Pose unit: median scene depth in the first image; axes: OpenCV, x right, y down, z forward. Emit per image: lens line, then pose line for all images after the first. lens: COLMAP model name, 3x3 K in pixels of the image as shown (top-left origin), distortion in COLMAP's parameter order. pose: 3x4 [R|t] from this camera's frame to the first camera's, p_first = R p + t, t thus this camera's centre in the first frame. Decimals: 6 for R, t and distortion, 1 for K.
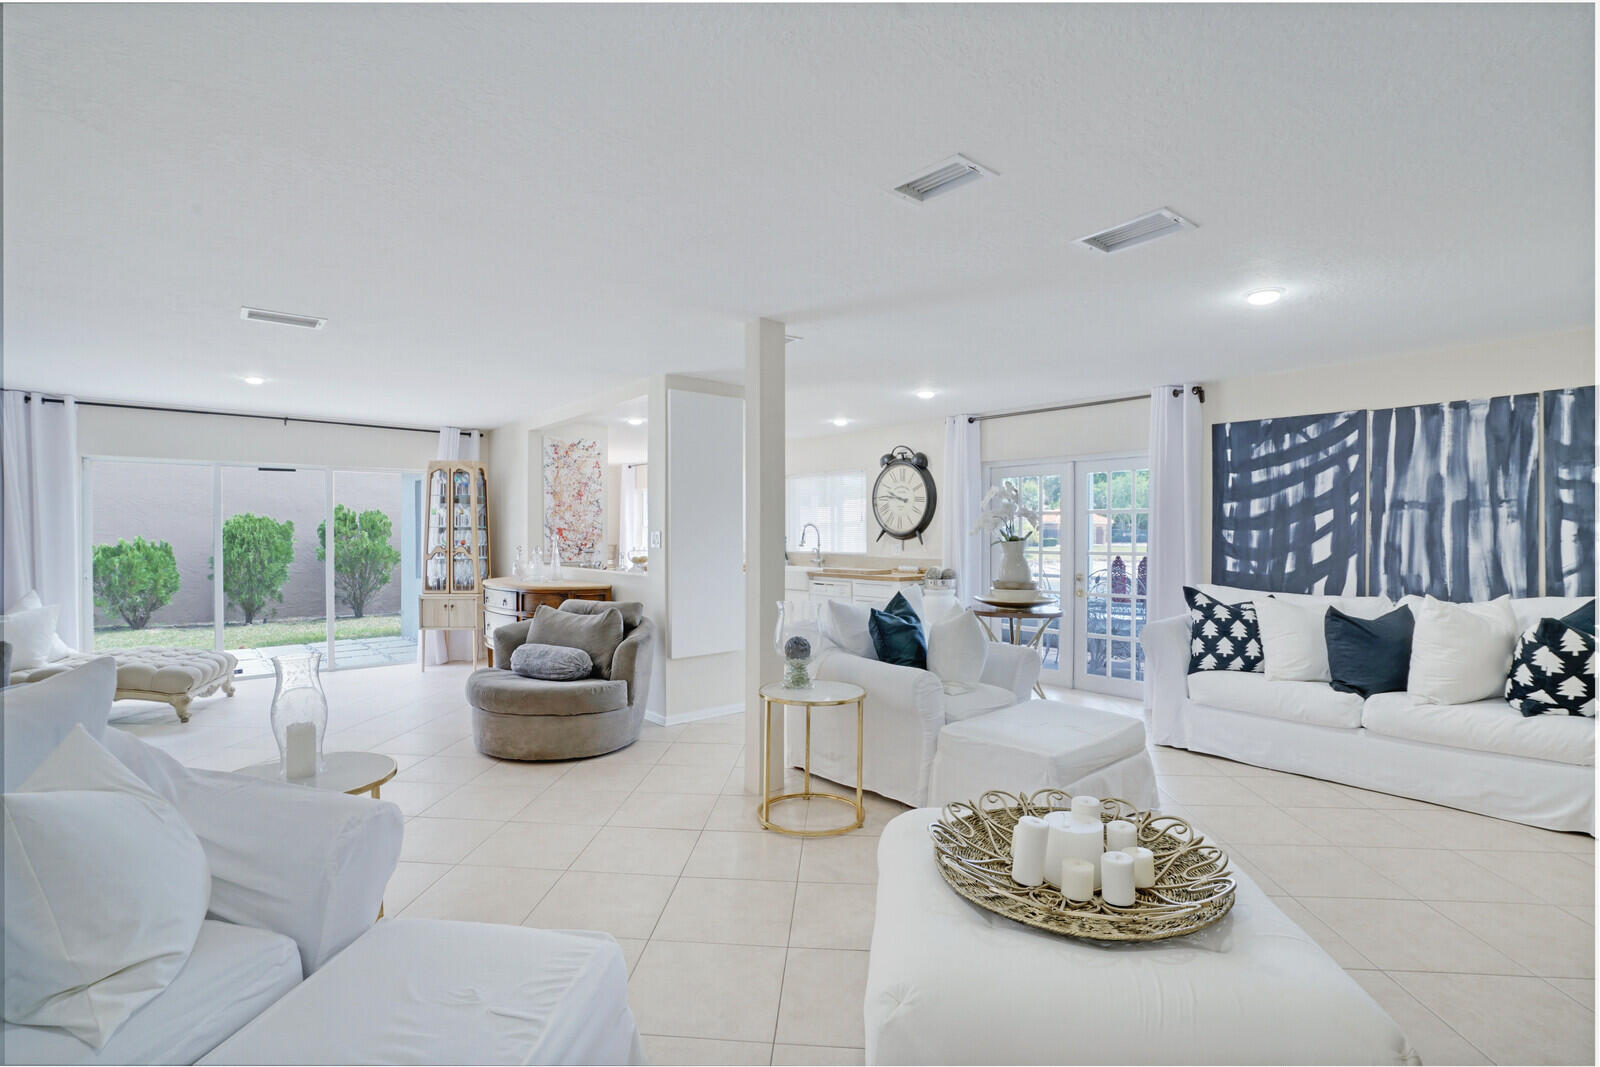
lens RADIAL K [[738.2, 0, 800.0], [0, 738.2, 533.5], [0, 0, 1]] dist [-0.002665, 0.000103]
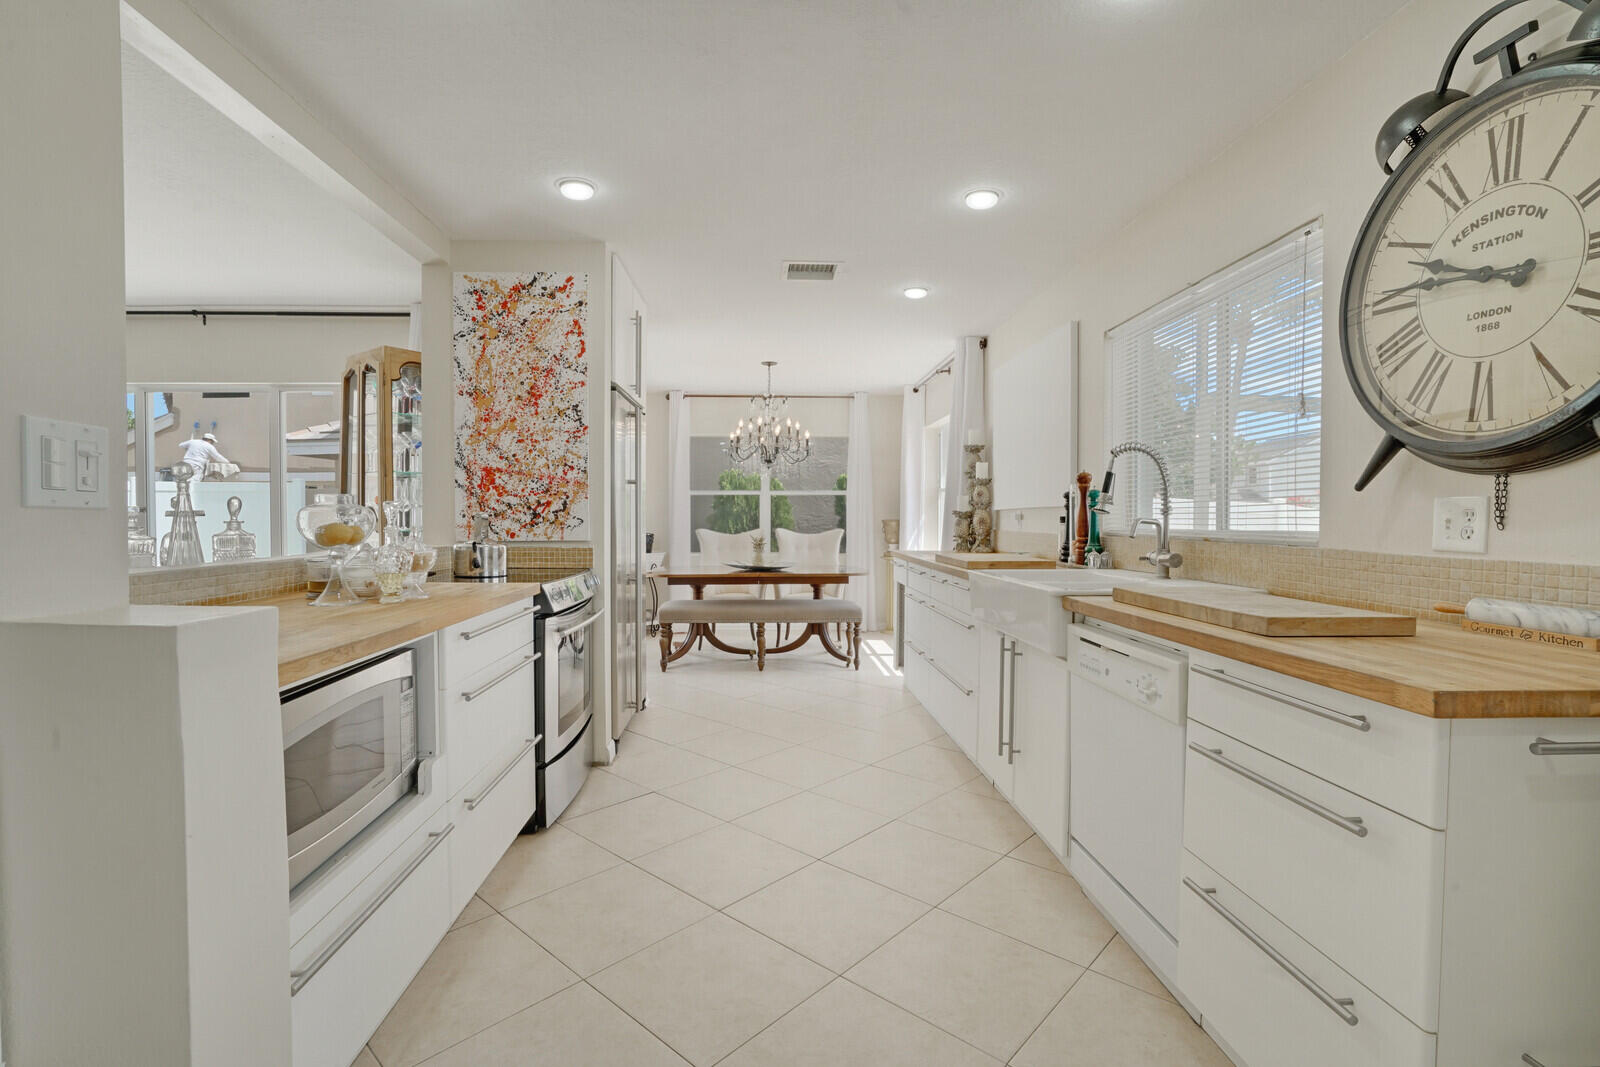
lens RADIAL K [[738.2, 0, 800.0], [0, 738.2, 533.5], [0, 0, 1]] dist [-0.002665, 0.000103]
pose [[0.783065, 0.018080, -0.621677, 0.116396], [-0.002450, 0.999659, 0.025986, 0.020753], [0.621935, -0.018825, 0.782843, 0.728856]]
